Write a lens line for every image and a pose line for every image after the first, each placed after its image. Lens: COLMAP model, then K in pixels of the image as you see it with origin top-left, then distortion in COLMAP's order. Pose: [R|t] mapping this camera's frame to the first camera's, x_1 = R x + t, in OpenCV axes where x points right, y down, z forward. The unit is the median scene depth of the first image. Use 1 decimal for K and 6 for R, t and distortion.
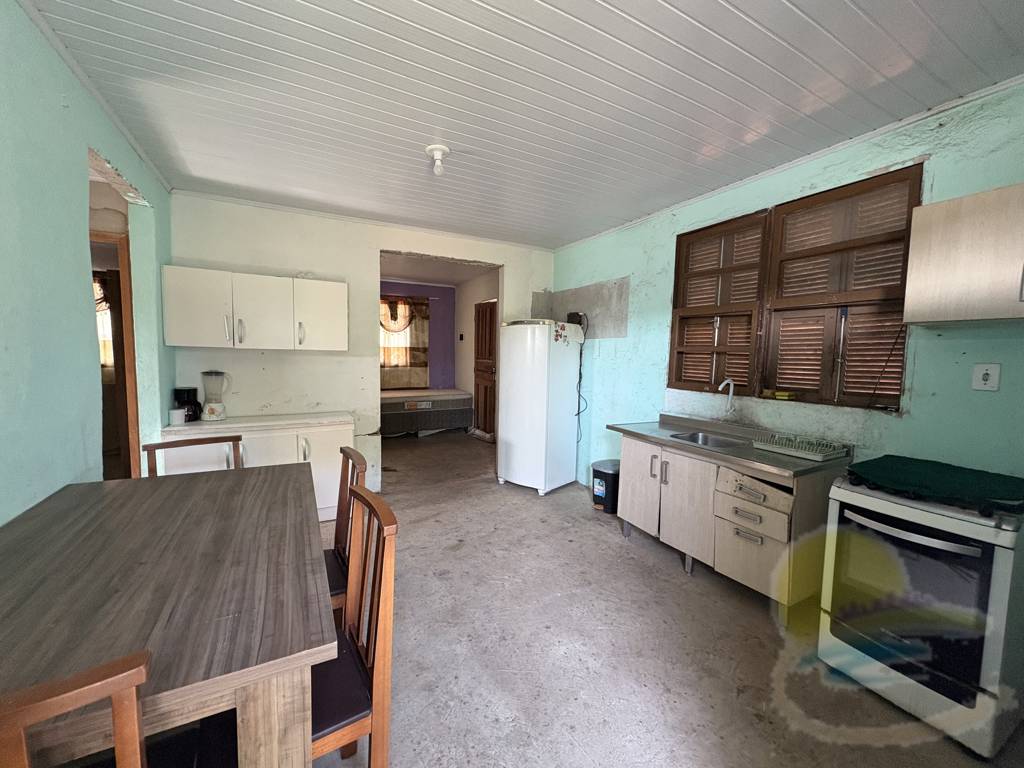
lens RADIAL K [[407.9, 0, 512.7], [0, 407.9, 385.1], [0, 0, 1]] dist [0.001275, -0.000134]
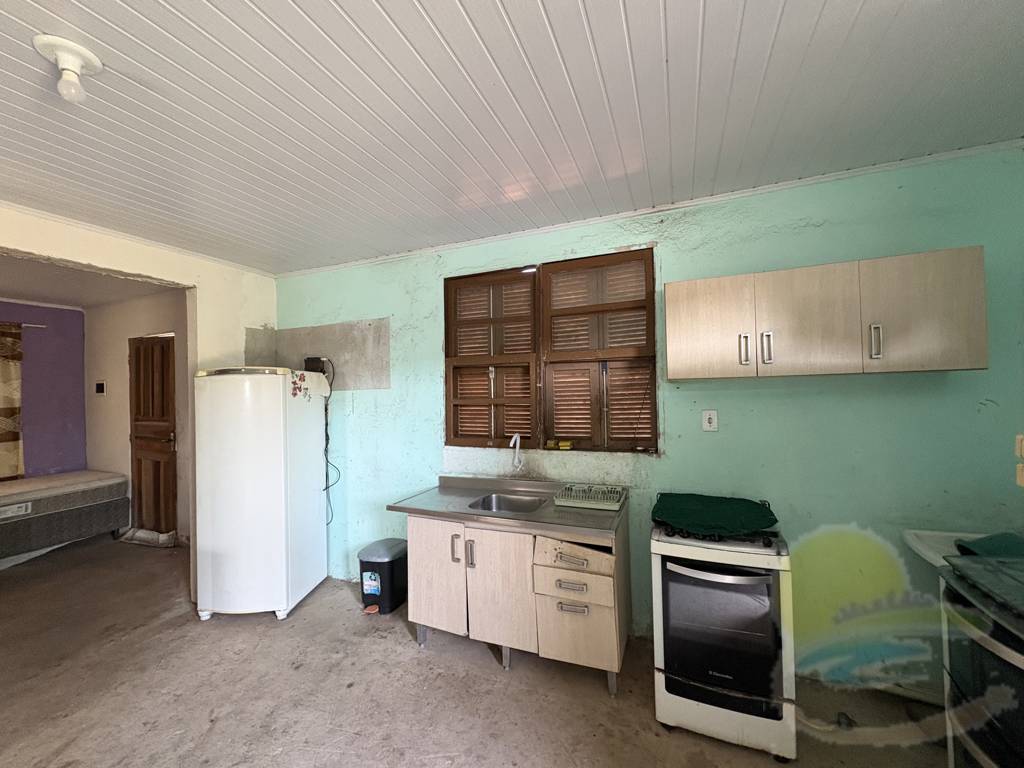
lens RADIAL K [[407.9, 0, 512.3], [0, 407.9, 384.3], [0, 0, 1]] dist [0.001275, -0.000134]
pose [[0.774303, -0.029479, 0.632128, -0.068397], [0.087881, 0.994244, -0.061281, -0.062402], [-0.626683, 0.103002, 0.772437, 0.226756]]
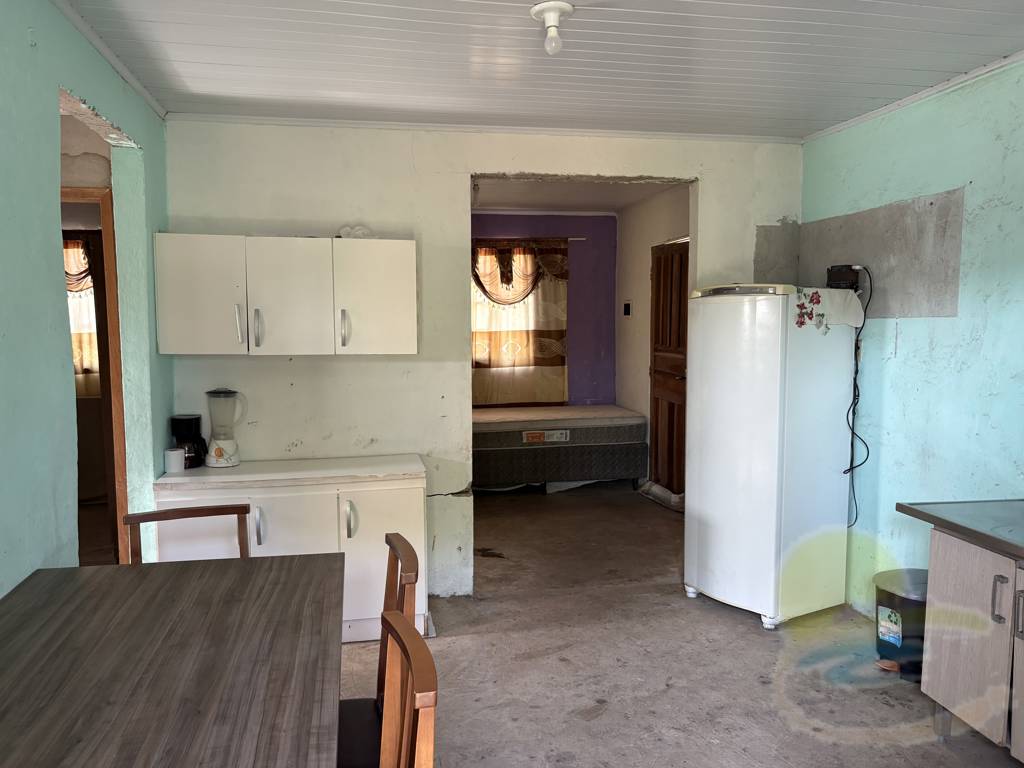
lens RADIAL K [[775.7, 0, 505.3], [0, 775.7, 390.9], [0, 0, 1]] dist [0.040585, -0.042400]
pose [[0.954191, 0.003840, -0.299174, 0.060853], [-0.001175, 0.999958, 0.009088, -0.045583], [0.299197, -0.008320, 0.954155, -0.038759]]
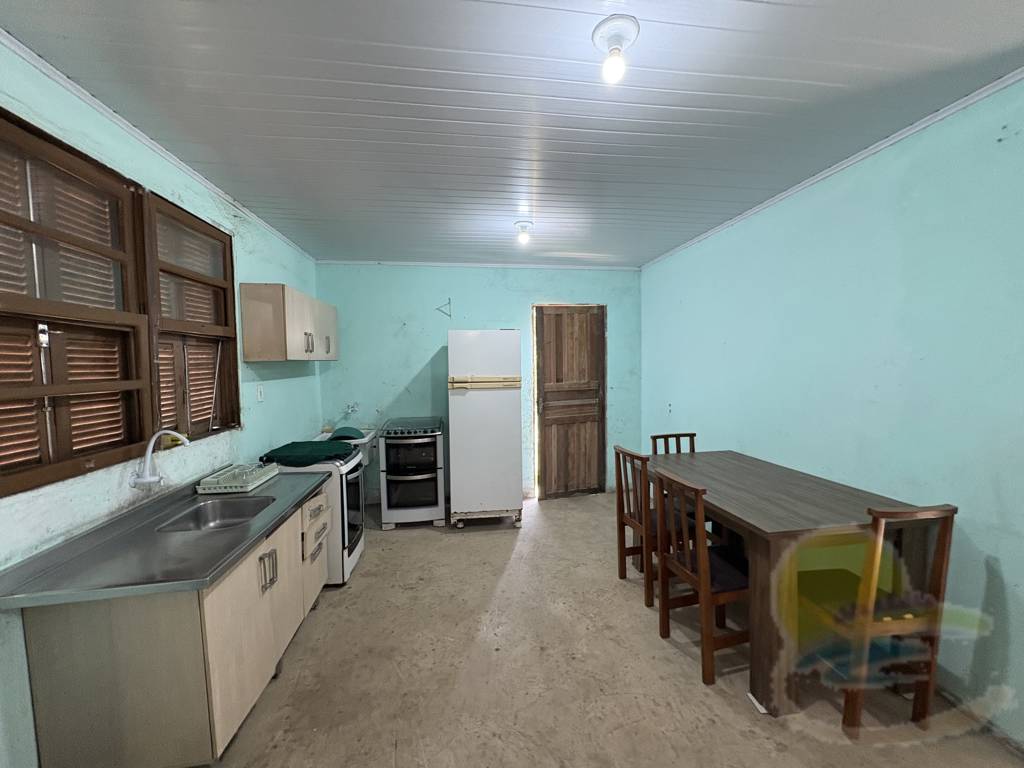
lens RADIAL K [[407.9, 0, 511.4], [0, 407.9, 381.8], [0, 0, 1]] dist [0.001275, -0.000134]
pose [[-0.937913, -0.022156, 0.346162, -0.195819], [0.024902, 0.991082, 0.130905, -0.145596], [-0.345975, 0.131398, -0.928997, 1.244534]]
